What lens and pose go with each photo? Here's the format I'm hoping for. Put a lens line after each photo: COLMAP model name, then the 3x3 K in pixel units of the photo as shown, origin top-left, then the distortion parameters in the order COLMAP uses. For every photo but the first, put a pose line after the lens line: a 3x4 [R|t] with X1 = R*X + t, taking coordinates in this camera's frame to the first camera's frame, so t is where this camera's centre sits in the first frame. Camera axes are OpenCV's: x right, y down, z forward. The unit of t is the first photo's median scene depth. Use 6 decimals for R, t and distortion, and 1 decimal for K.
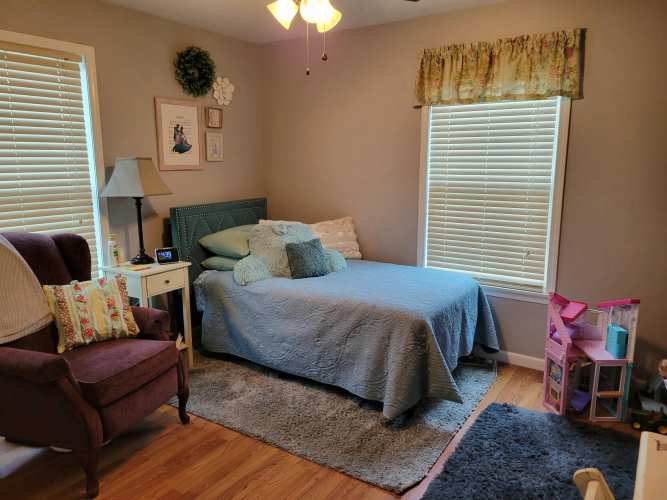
lens RADIAL K [[492.6, 0, 333.5], [0, 492.6, 250.0], [0, 0, 1]] dist [0.006107, 0.000436]
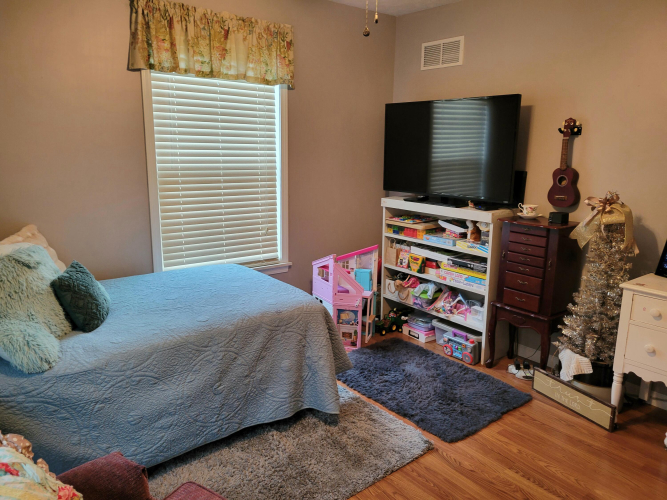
lens RADIAL K [[496.9, 0, 334.4], [0, 496.9, 253.3], [0, 0, 1]] dist [0.020446, -0.001816]
pose [[0.290432, -0.193460, 0.937135, -0.605561], [0.154263, 0.976005, 0.153675, -0.091174], [-0.944379, 0.099933, 0.313307, 0.552189]]
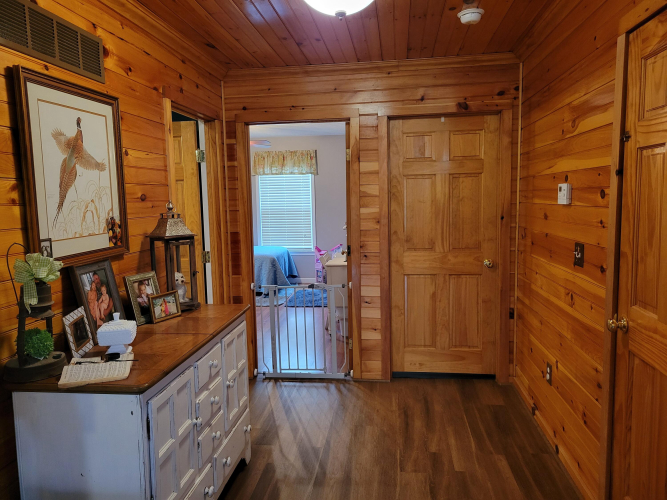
lens RADIAL K [[492.6, 0, 333.5], [0, 492.6, 250.0], [0, 0, 1]] dist [0.006107, 0.000436]
pose [[0.890670, -0.067593, 0.449597, -0.620362], [0.102415, 0.993299, -0.053554, 0.238913], [-0.442965, 0.093744, 0.891625, -1.317235]]
